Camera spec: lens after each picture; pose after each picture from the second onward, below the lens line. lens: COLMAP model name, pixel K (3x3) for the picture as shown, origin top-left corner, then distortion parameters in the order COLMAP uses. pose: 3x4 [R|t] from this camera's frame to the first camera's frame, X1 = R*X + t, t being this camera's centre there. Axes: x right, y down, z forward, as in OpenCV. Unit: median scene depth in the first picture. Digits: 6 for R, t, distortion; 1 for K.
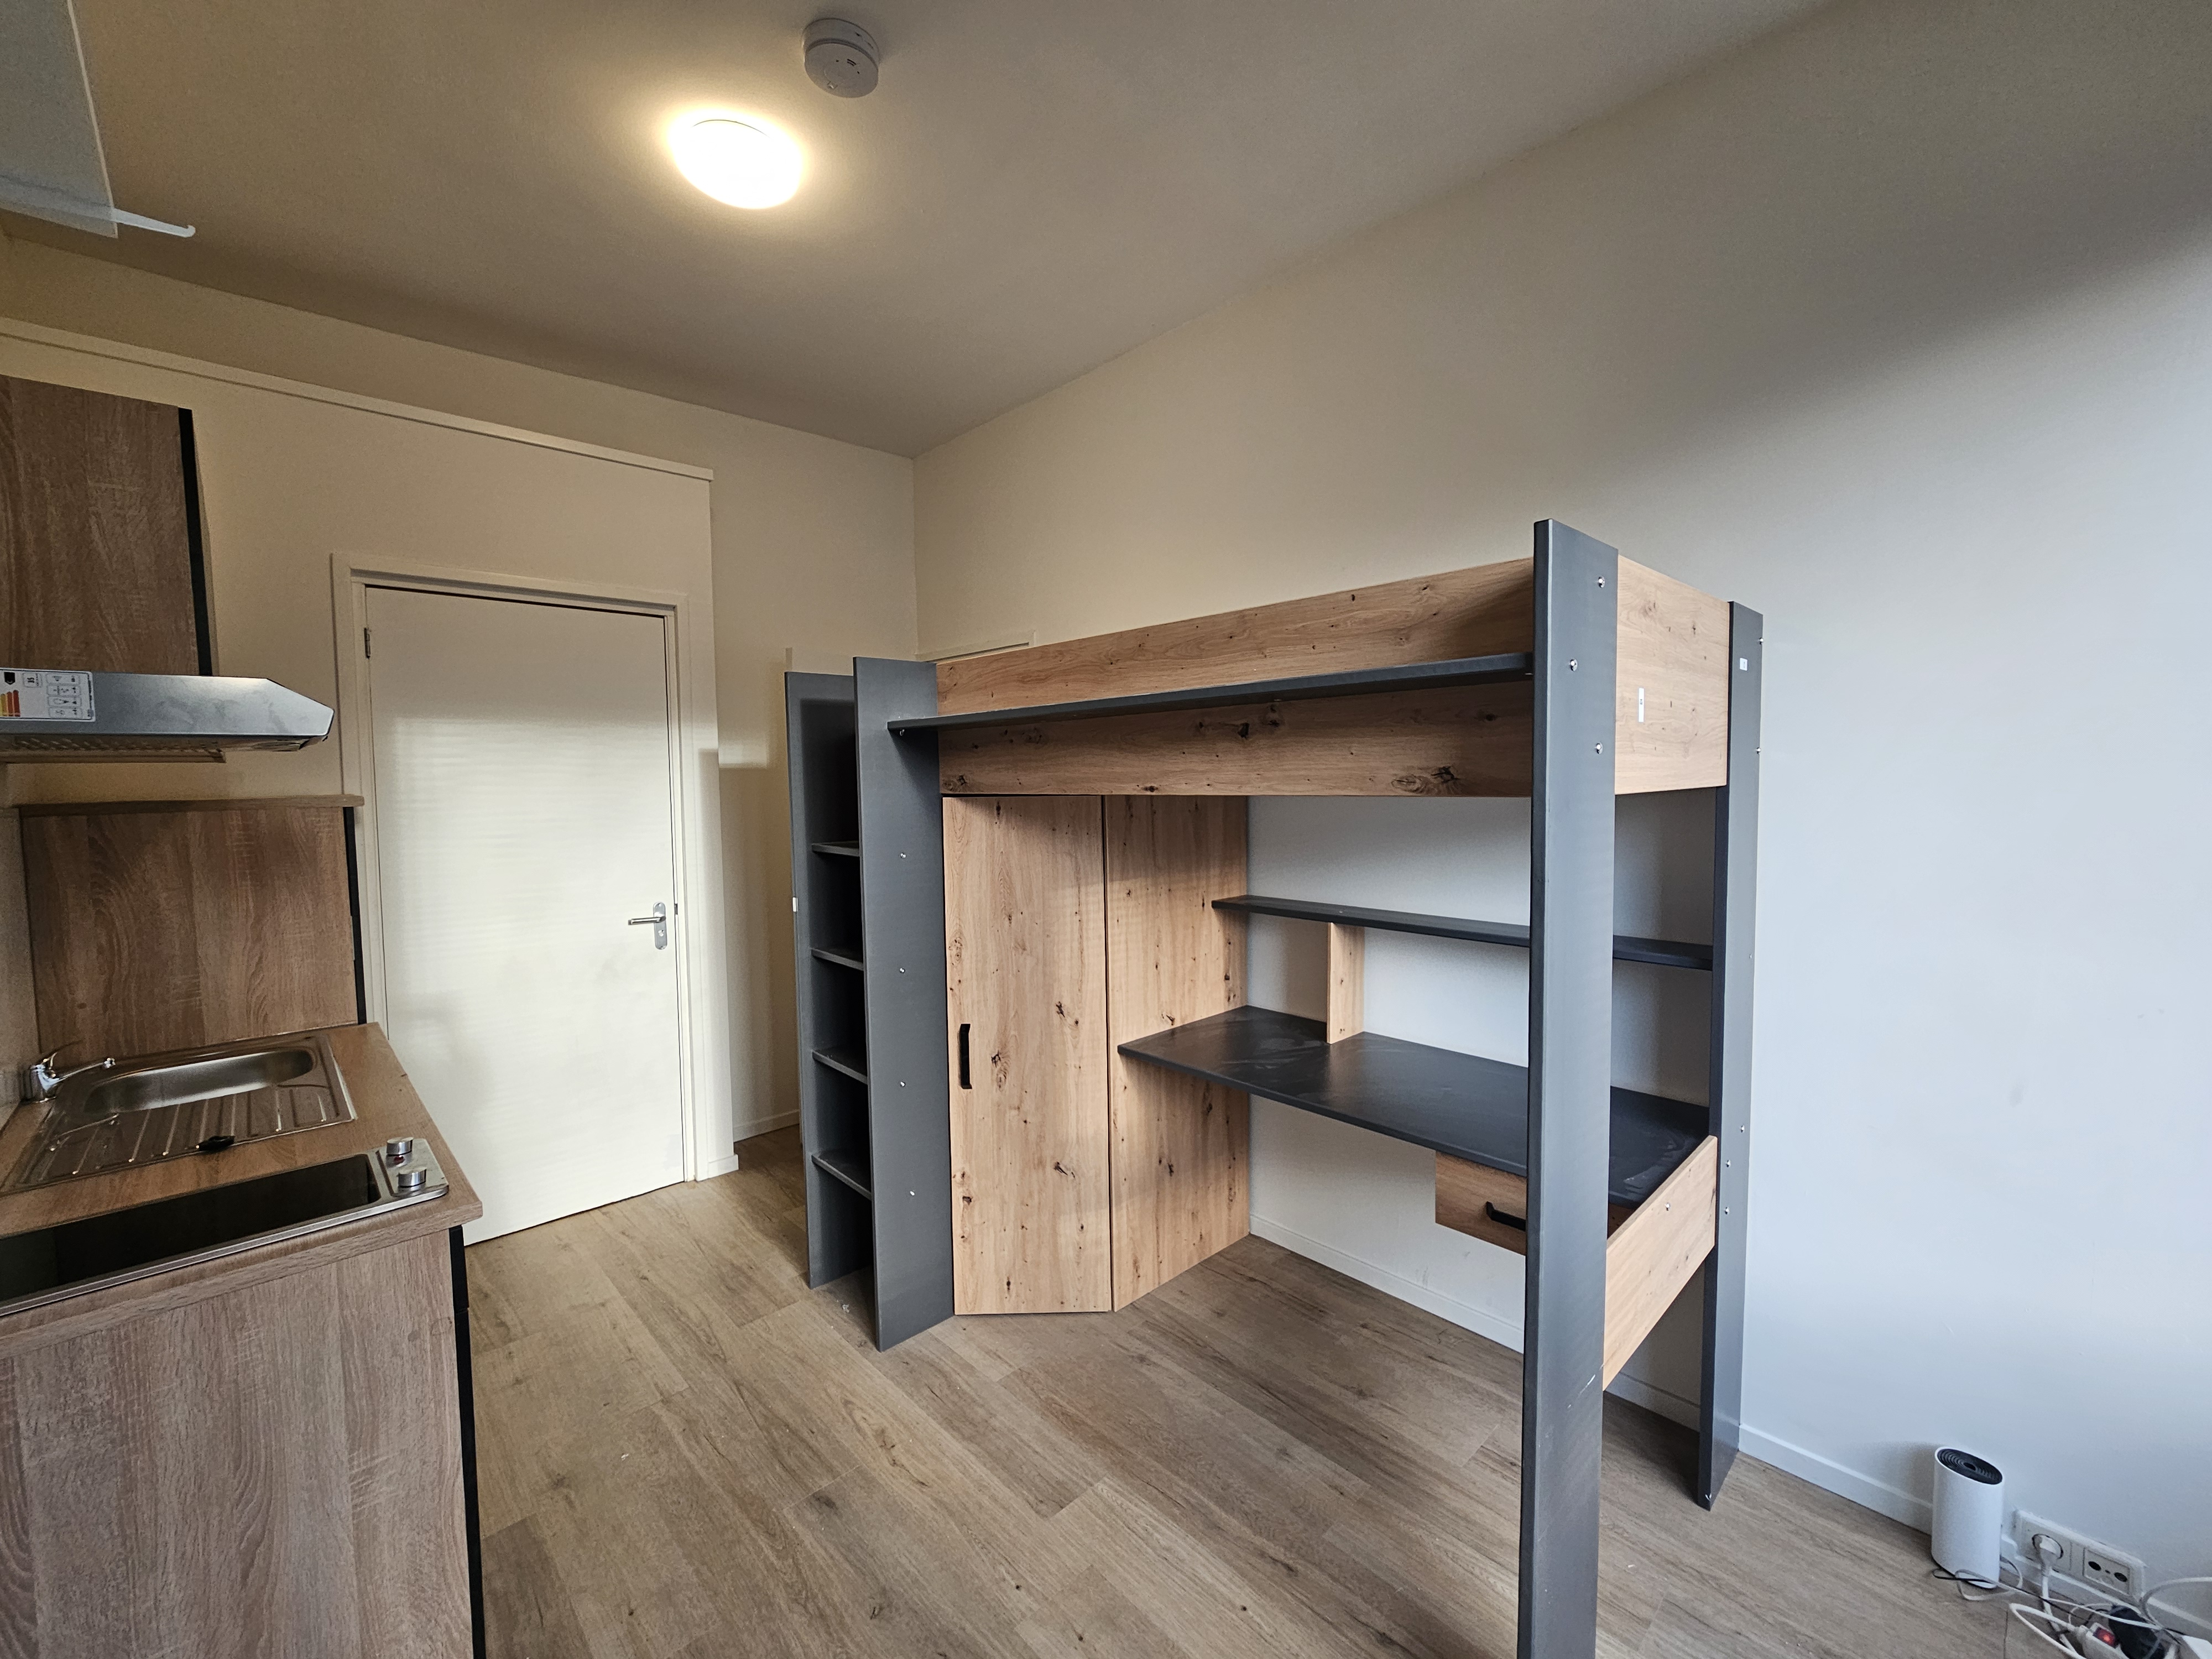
lens RADIAL K [[907.2, 0, 1106.7], [0, 907.2, 825.3], [0, 0, 1]] dist [-0.000156, 0.000354]
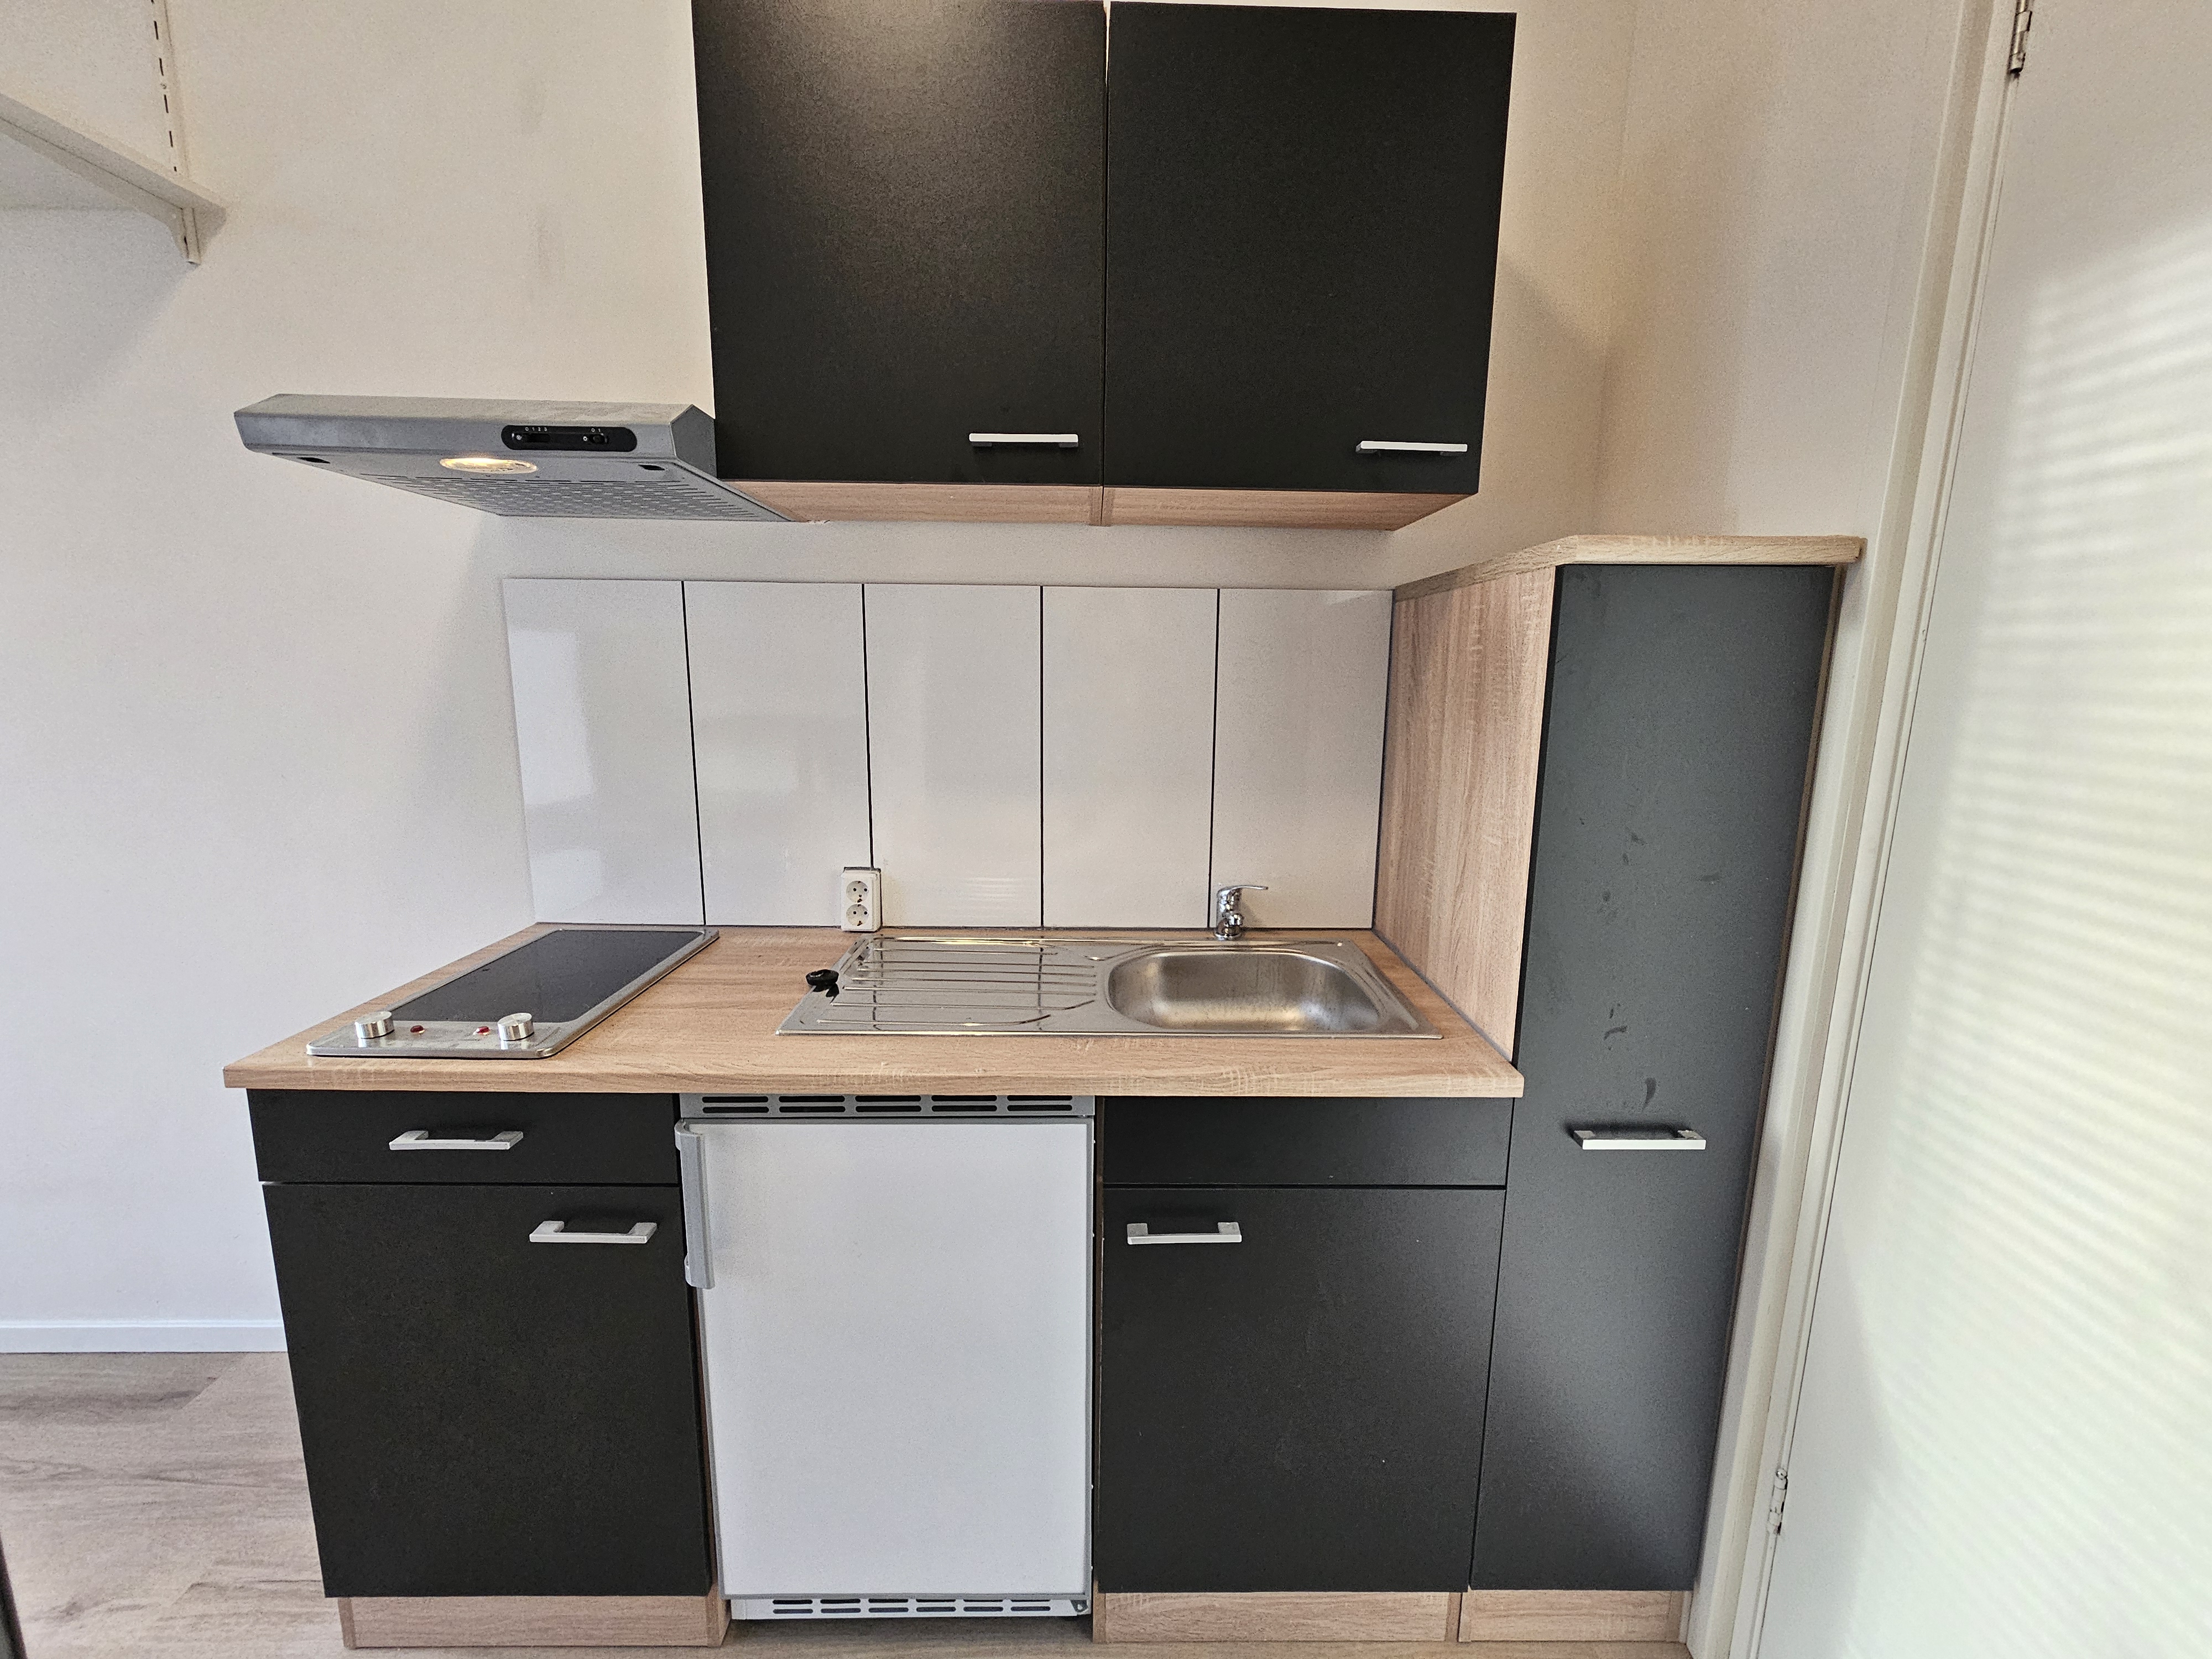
lens RADIAL K [[900.9, 0, 1102.2], [0, 900.9, 822.4], [0, 0, 1]] dist [0.001096, 0.000175]
pose [[-0.677924, 0.134766, -0.722674, -0.389297], [-0.042829, 0.974143, 0.221837, 0.010839], [0.733883, 0.181340, -0.654623, 1.153608]]
